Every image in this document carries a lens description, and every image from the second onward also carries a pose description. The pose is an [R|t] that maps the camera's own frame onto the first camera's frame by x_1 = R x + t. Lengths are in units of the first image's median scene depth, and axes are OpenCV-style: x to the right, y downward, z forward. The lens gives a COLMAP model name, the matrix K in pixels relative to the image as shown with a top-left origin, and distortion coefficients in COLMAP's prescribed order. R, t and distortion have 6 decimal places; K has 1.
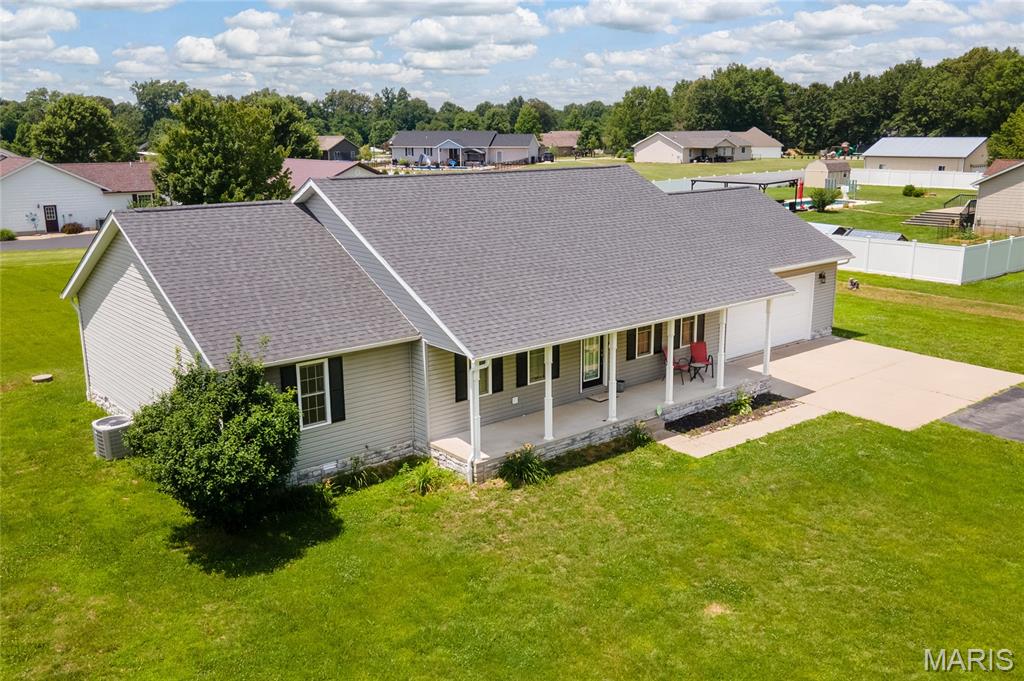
lens RADIAL K [[903.2, 0, 507.2], [0, 903.2, 340.1], [0, 0, 1]] dist [0.025777, -0.001739]
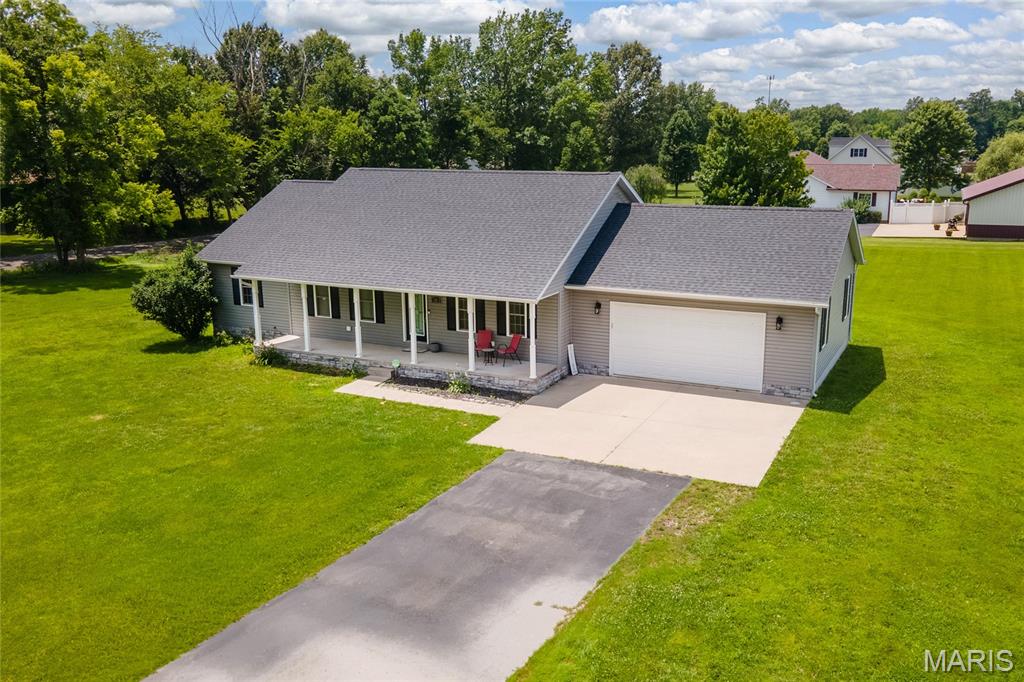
lens RADIAL K [[900.1, 0, 557.6], [0, 900.1, 340.9], [0, 0, 1]] dist [0.001984, 0.005159]
pose [[0.428200, 0.208138, -0.879388, 1.327501], [-0.207329, 0.969785, 0.128579, -0.155530], [0.879579, 0.127265, 0.458415, 0.616780]]
